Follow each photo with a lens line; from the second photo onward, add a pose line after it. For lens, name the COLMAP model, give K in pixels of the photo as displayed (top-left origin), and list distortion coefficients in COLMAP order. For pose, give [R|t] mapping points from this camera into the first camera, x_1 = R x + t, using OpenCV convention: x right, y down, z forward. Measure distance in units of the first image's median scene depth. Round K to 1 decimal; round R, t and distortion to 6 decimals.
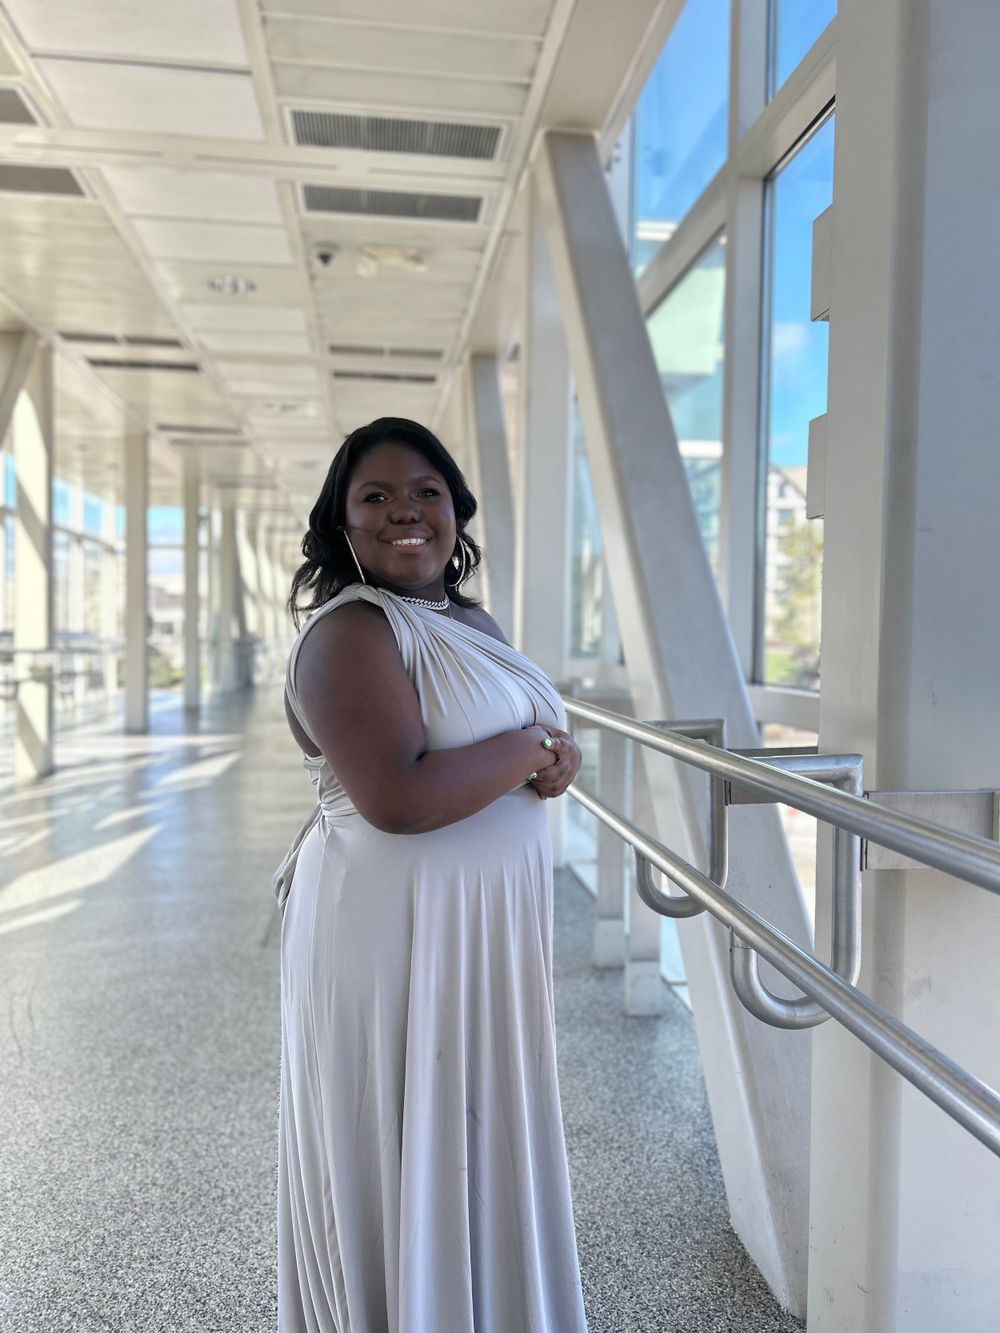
lens RADIAL K [[1011.9, 0, 501.9], [0, 1011.9, 653.7], [0, 0, 1]] dist [0.038490, -0.037045]
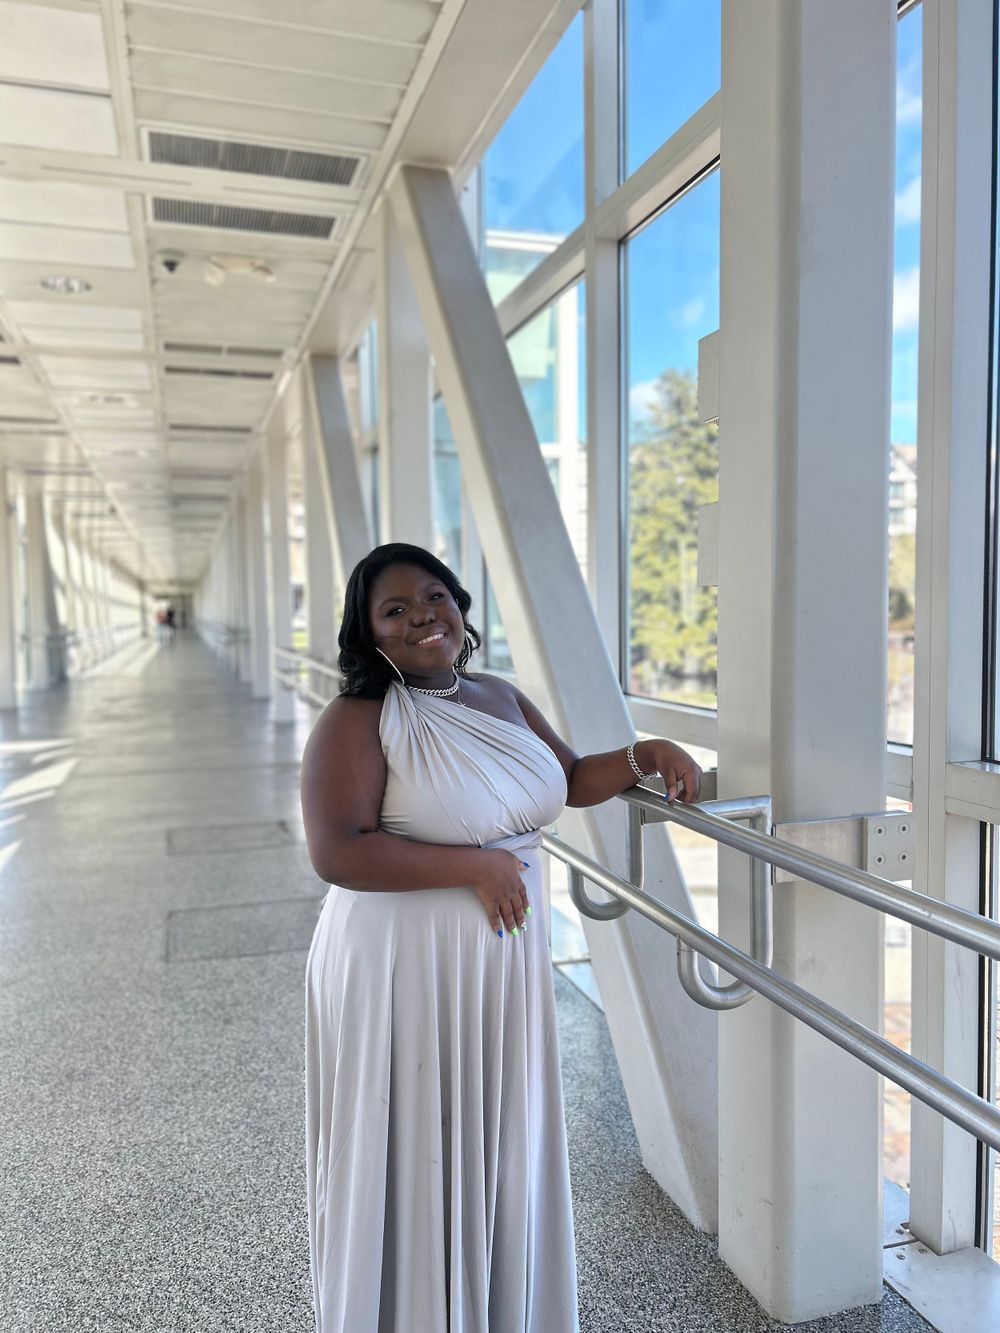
lens RADIAL K [[1011.9, 0, 502.8], [0, 1011.9, 657.2], [0, 0, 1]] dist [0.038490, -0.037045]
pose [[0.983402, -0.032531, 0.178500, -0.066718], [0.027615, 0.999170, 0.029958, -0.040372], [-0.179327, -0.024531, 0.983484, -0.068041]]
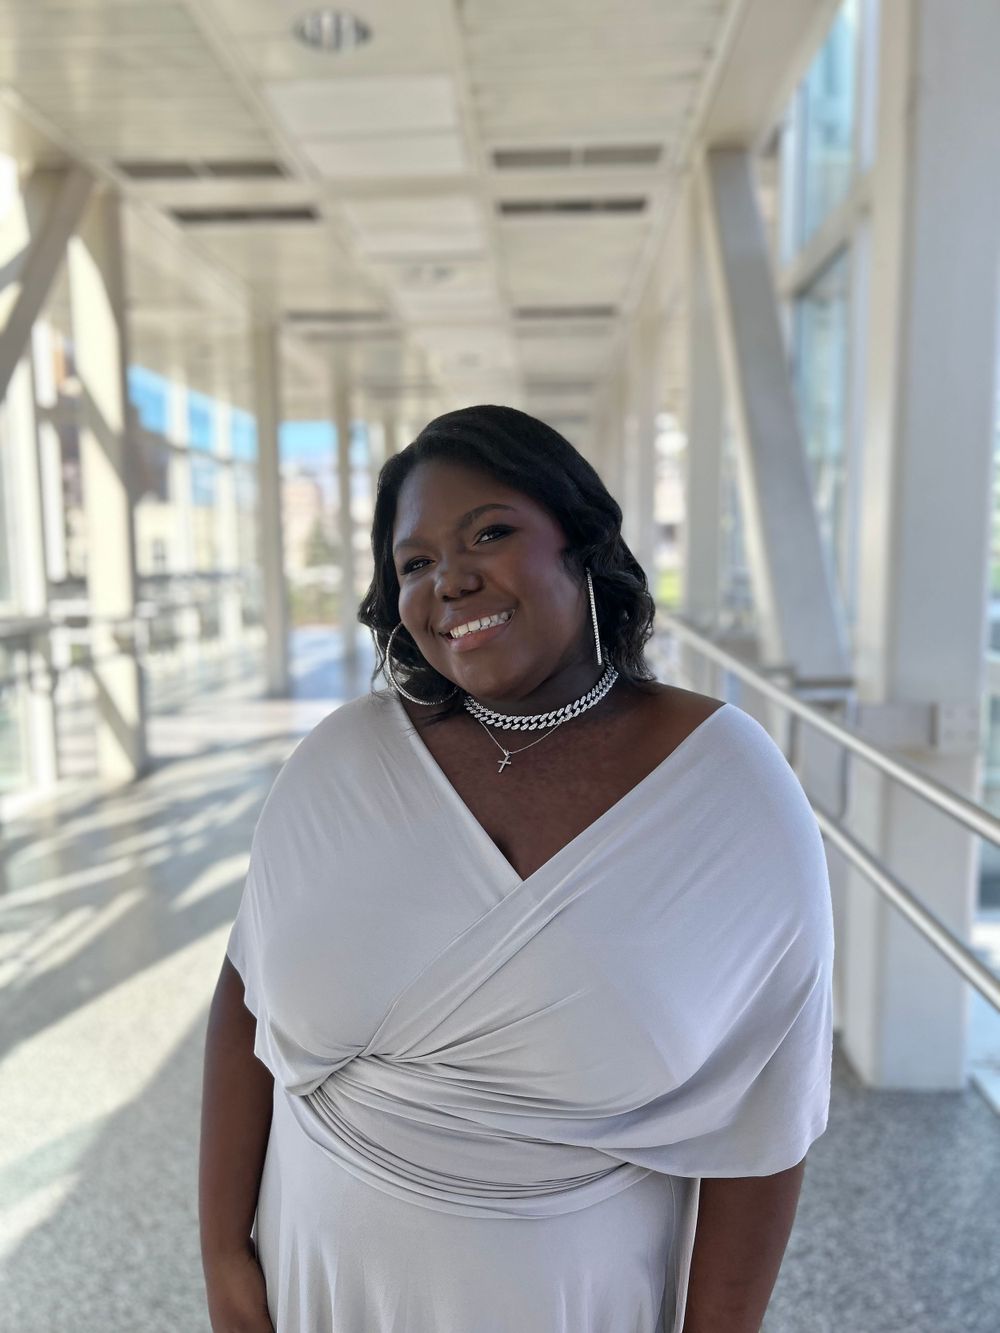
lens RADIAL K [[1011.9, 0, 506.4], [0, 1011.9, 670.2], [0, 0, 1]] dist [0.038490, -0.037045]
pose [[0.985325, -0.001294, -0.170683, -0.091687], [0.017954, 0.995210, 0.096100, -0.054295], [0.169741, -0.097754, 0.980628, 0.608684]]
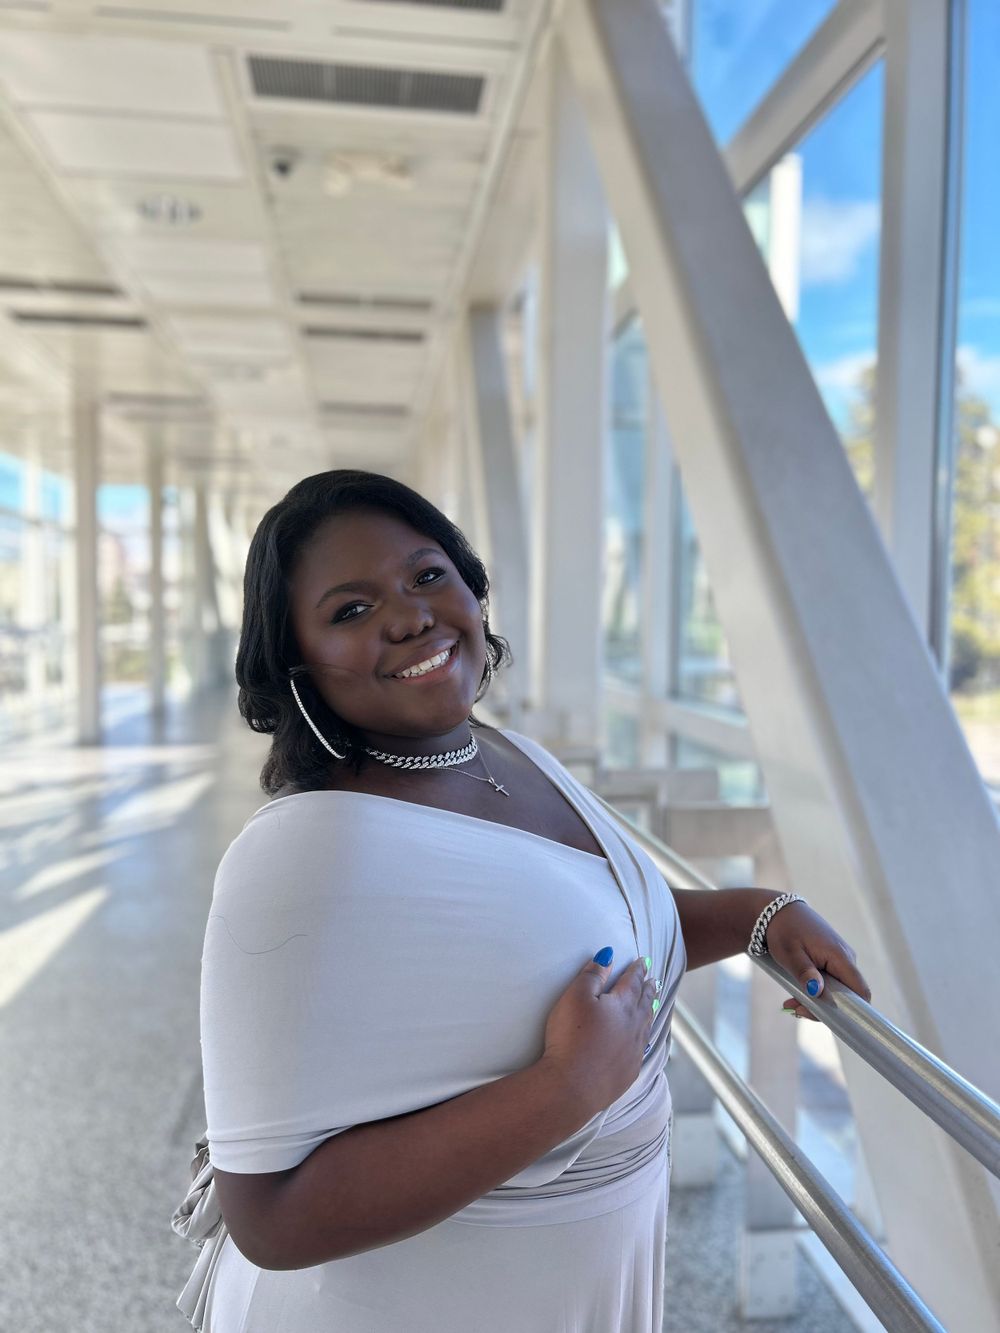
lens RADIAL K [[1011.9, 0, 506.0], [0, 1011.9, 666.0], [0, 0, 1]] dist [0.038490, -0.037045]
pose [[0.999900, -0.002364, 0.013920, -0.021540], [0.001939, 0.999534, 0.030456, -0.045027], [-0.013986, -0.030426, 0.999439, 0.300987]]
